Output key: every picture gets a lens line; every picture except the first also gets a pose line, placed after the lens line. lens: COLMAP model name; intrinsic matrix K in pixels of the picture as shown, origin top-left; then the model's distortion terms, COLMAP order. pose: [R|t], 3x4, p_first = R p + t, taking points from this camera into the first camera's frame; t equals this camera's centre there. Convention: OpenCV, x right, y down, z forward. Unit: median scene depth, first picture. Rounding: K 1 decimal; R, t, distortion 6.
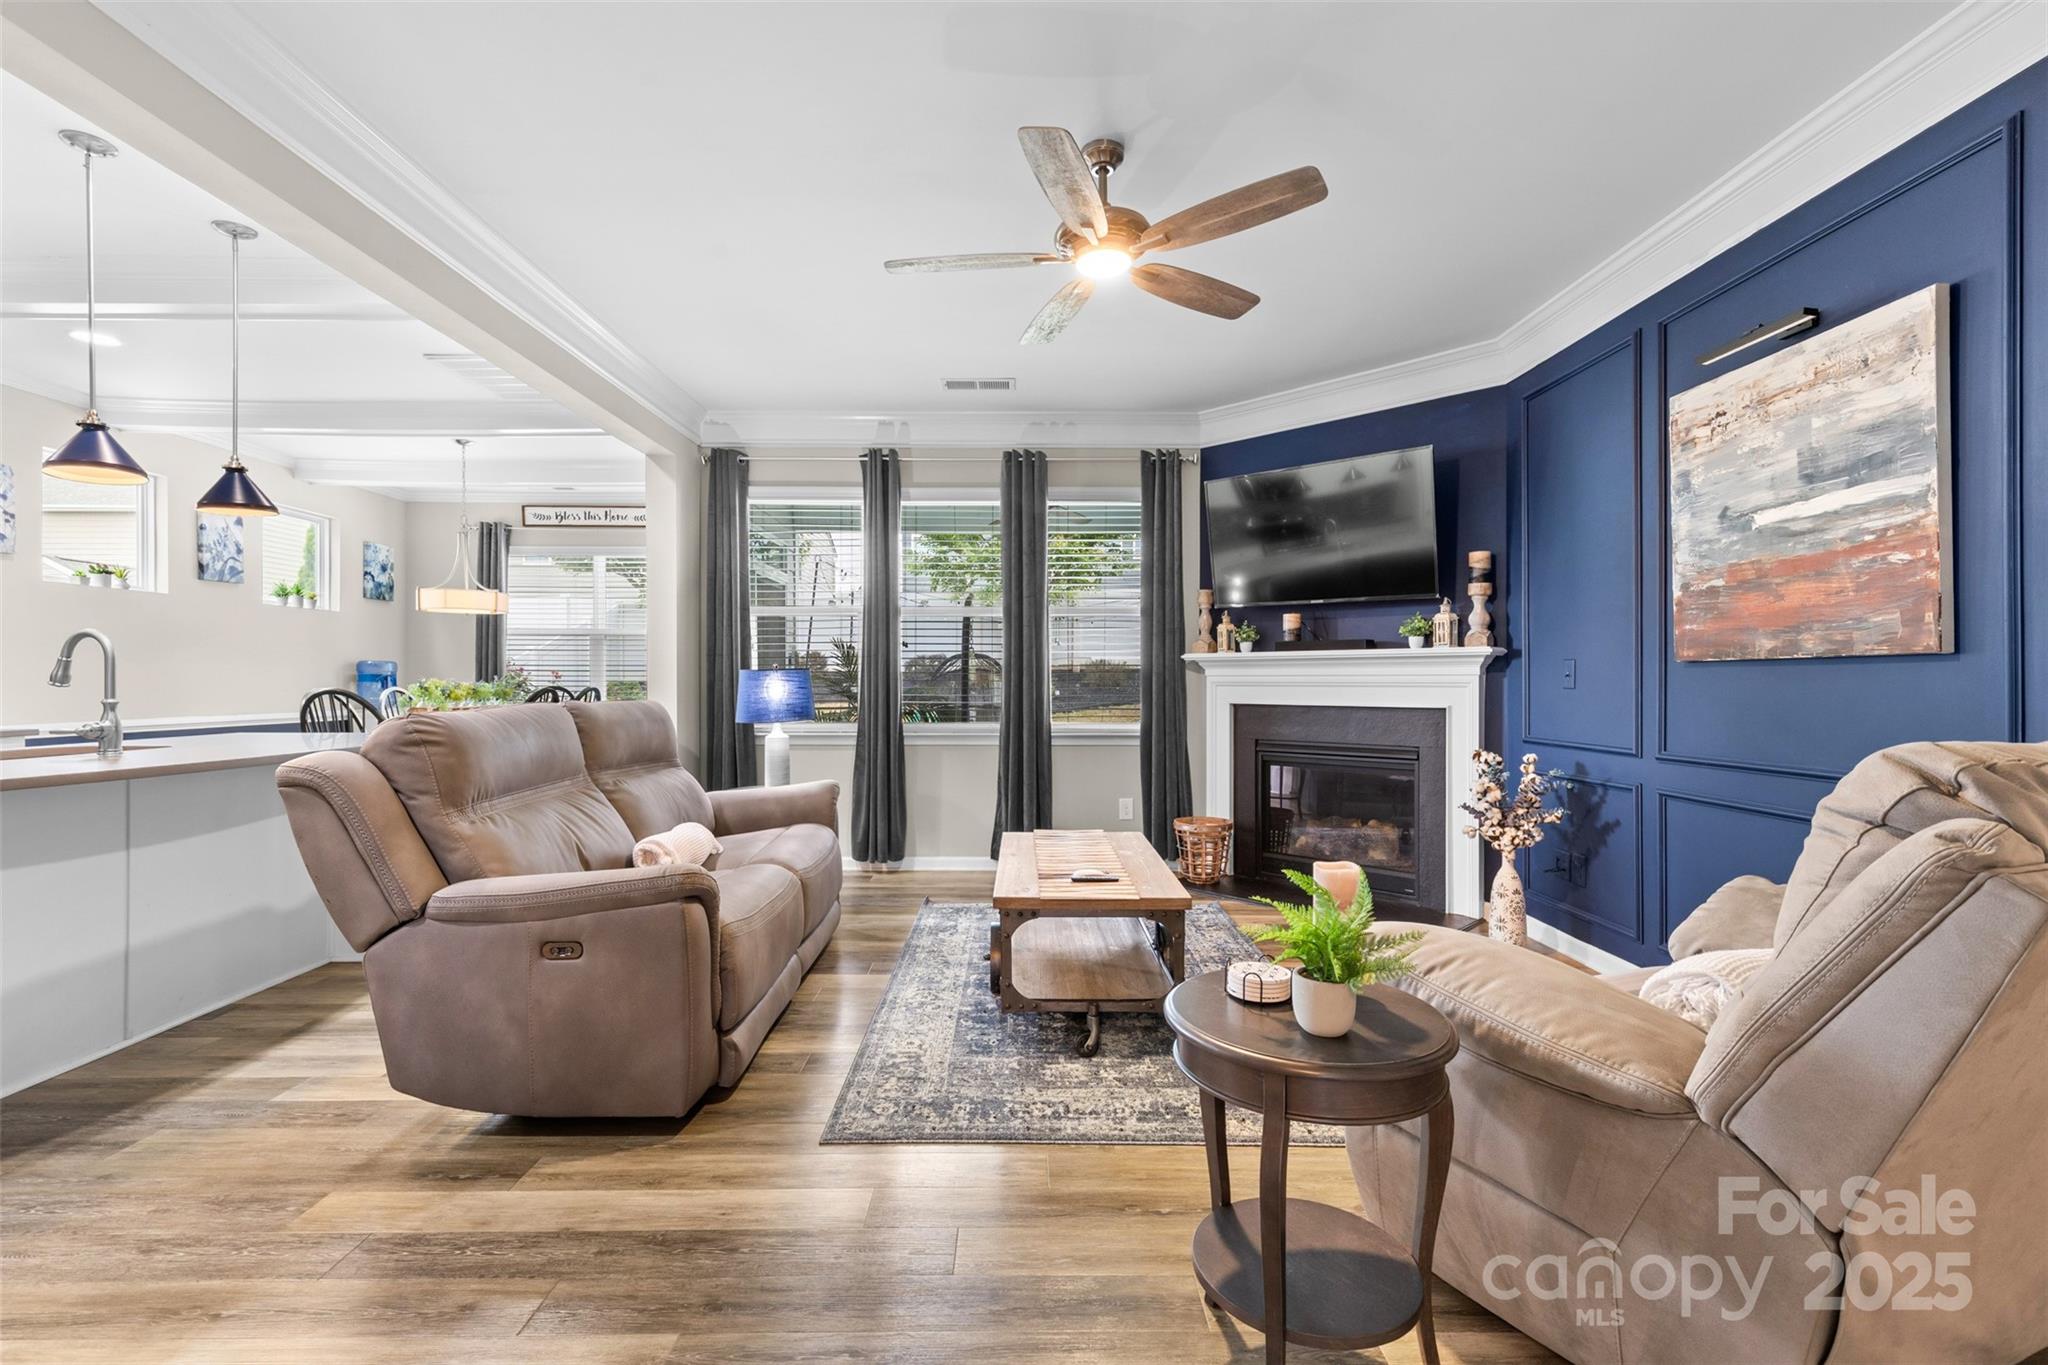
lens RADIAL K [[922.5, 0, 1021.4], [0, 922.5, 674.1], [0, 0, 1]] dist [0.010873, -0.002482]
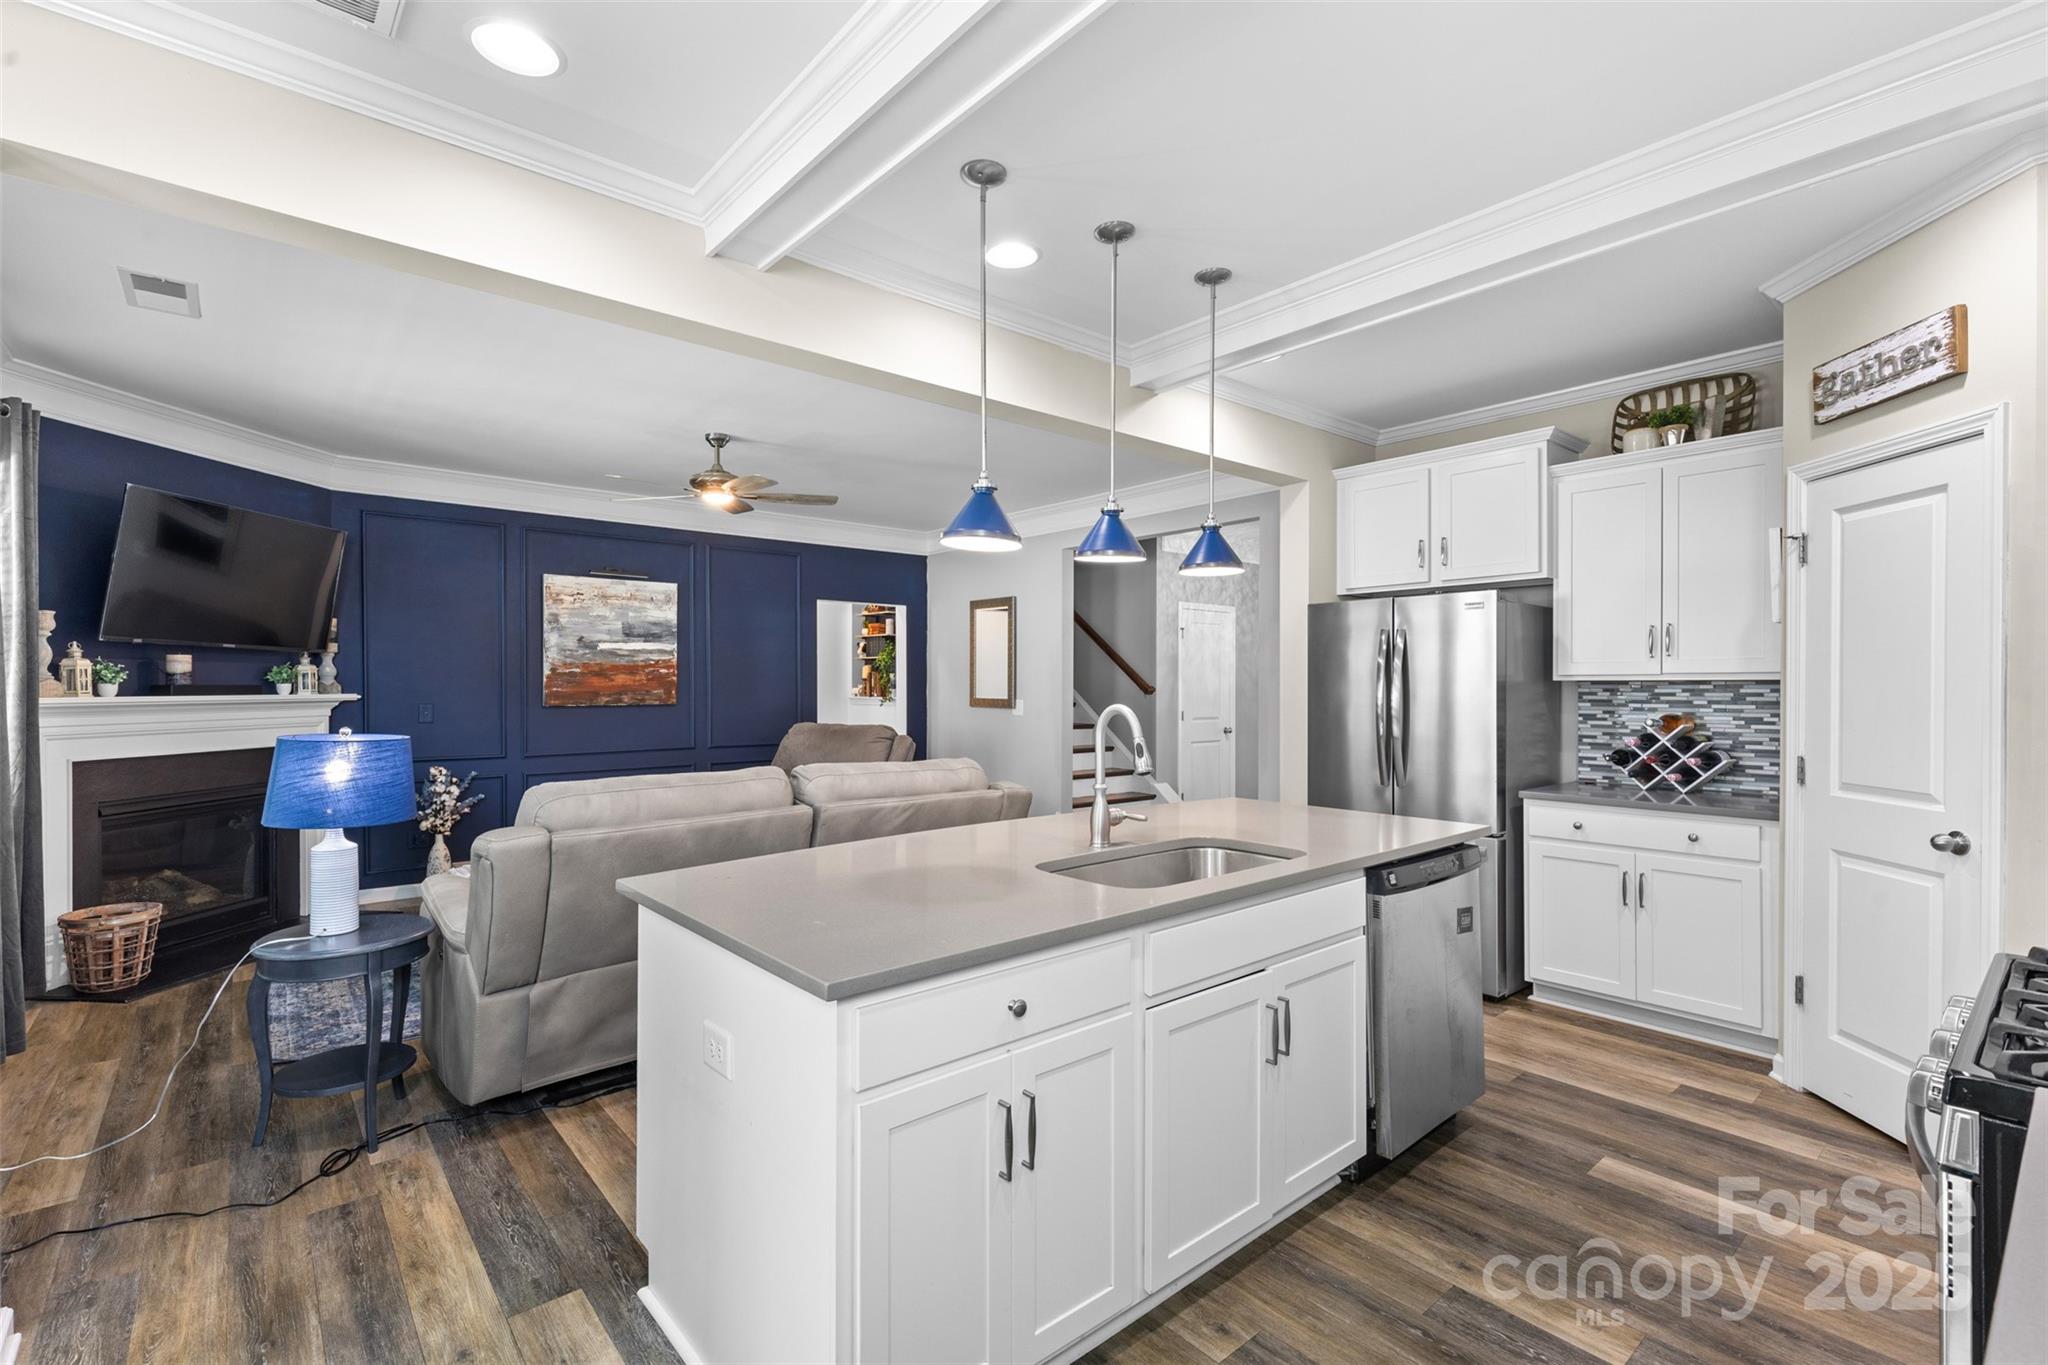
lens RADIAL K [[922.5, 0, 1020.2], [0, 922.5, 686.1], [0, 0, 1]] dist [0.010873, -0.002482]
pose [[-0.642538, -0.001391, 0.766253, -1.047549], [-0.006120, 0.999976, -0.003317, -0.040272], [-0.766230, -0.006821, -0.642530, 1.058875]]
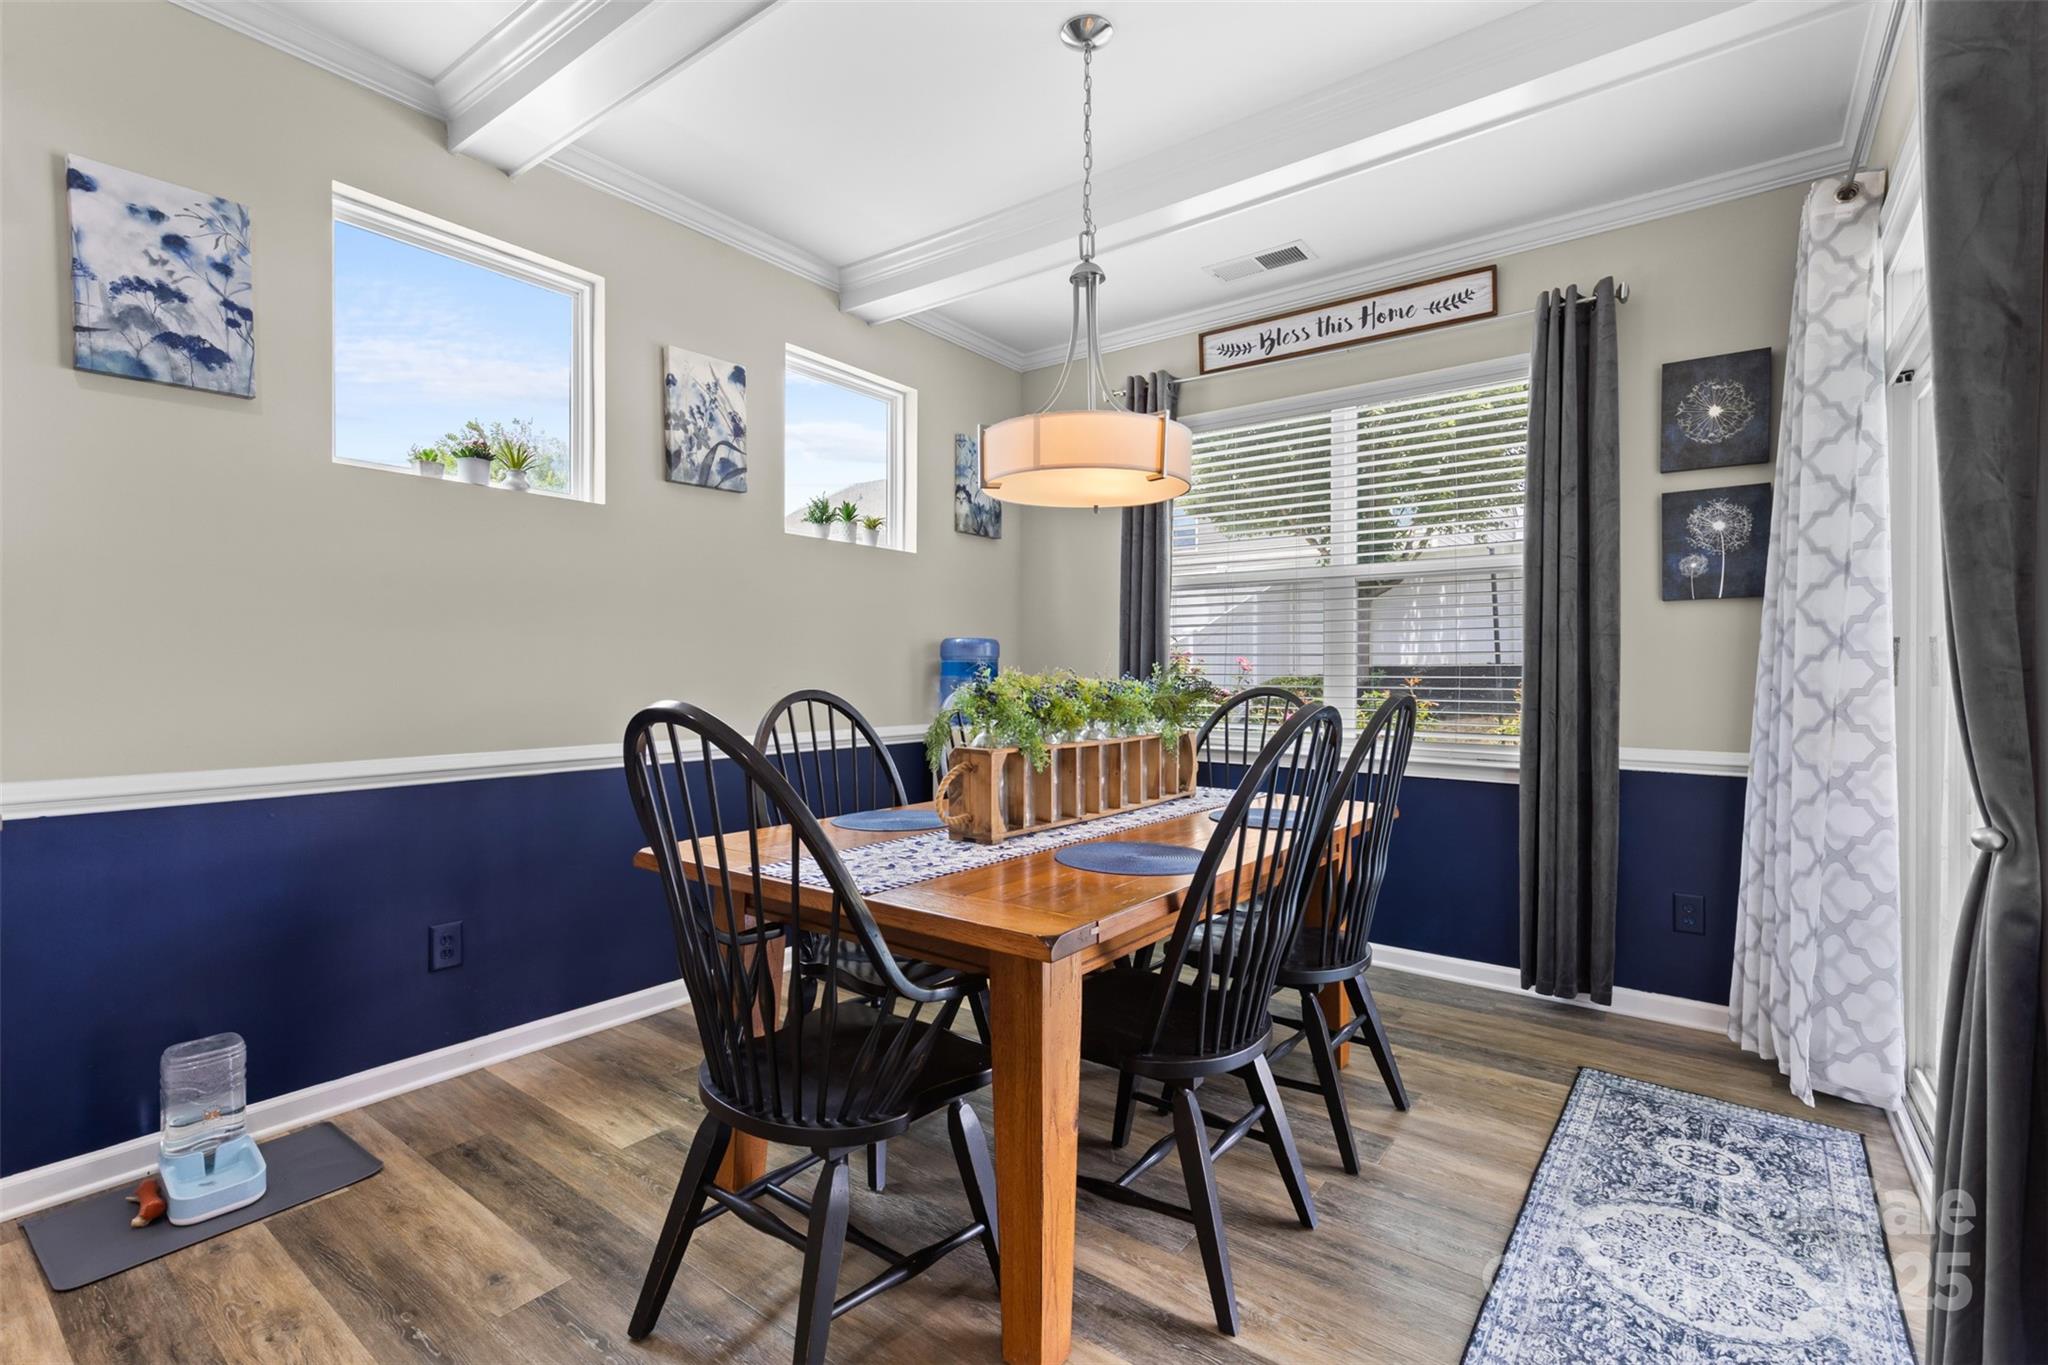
lens RADIAL K [[922.5, 0, 1019.2], [0, 922.5, 676.3], [0, 0, 1]] dist [0.010873, -0.002482]
pose [[0.793474, 0.005911, -0.608575, -0.536548], [-0.000488, 0.999959, 0.009077, 0.005932], [0.608604, -0.006906, 0.793444, 0.932687]]
